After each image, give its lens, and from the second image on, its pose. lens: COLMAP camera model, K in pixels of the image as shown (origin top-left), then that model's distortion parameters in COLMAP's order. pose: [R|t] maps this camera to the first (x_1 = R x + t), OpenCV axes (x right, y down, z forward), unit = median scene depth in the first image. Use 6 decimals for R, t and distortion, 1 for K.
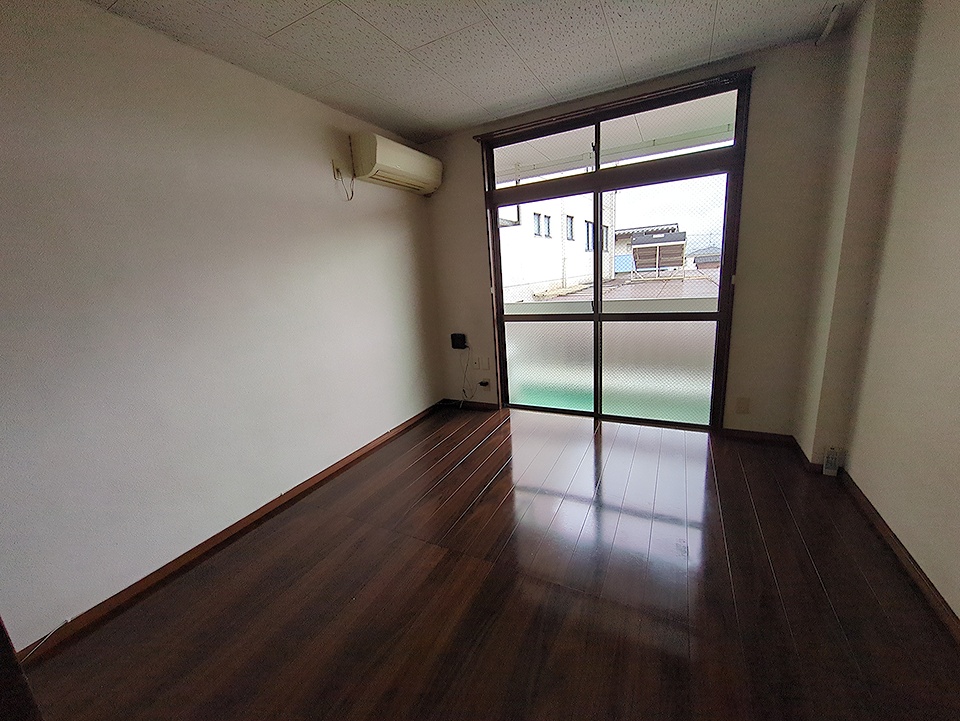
lens RADIAL K [[381.0, 0, 484.2], [0, 381.0, 362.3], [0, 0, 1]] dist [-0.000621, -0.000231]
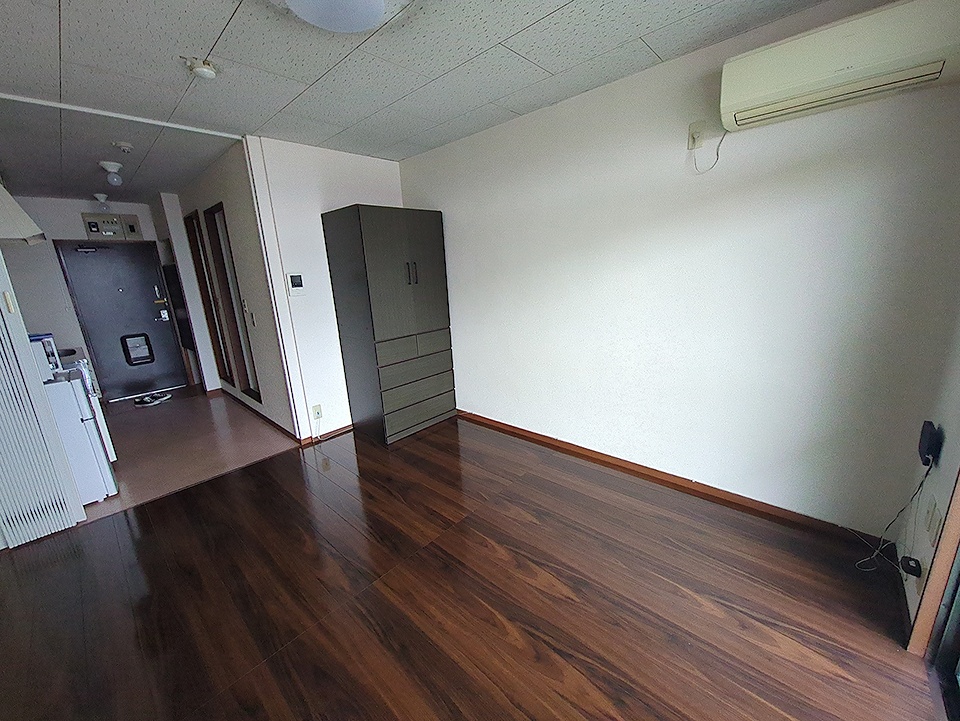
lens RADIAL K [[381.0, 0, 484.2], [0, 381.0, 362.3], [0, 0, 1]] dist [-0.000621, -0.000231]
pose [[-0.258203, 0.317079, -0.912575, 0.542696], [-0.155472, 0.918656, 0.363181, -0.278438], [0.953499, 0.235654, -0.187902, 0.806490]]
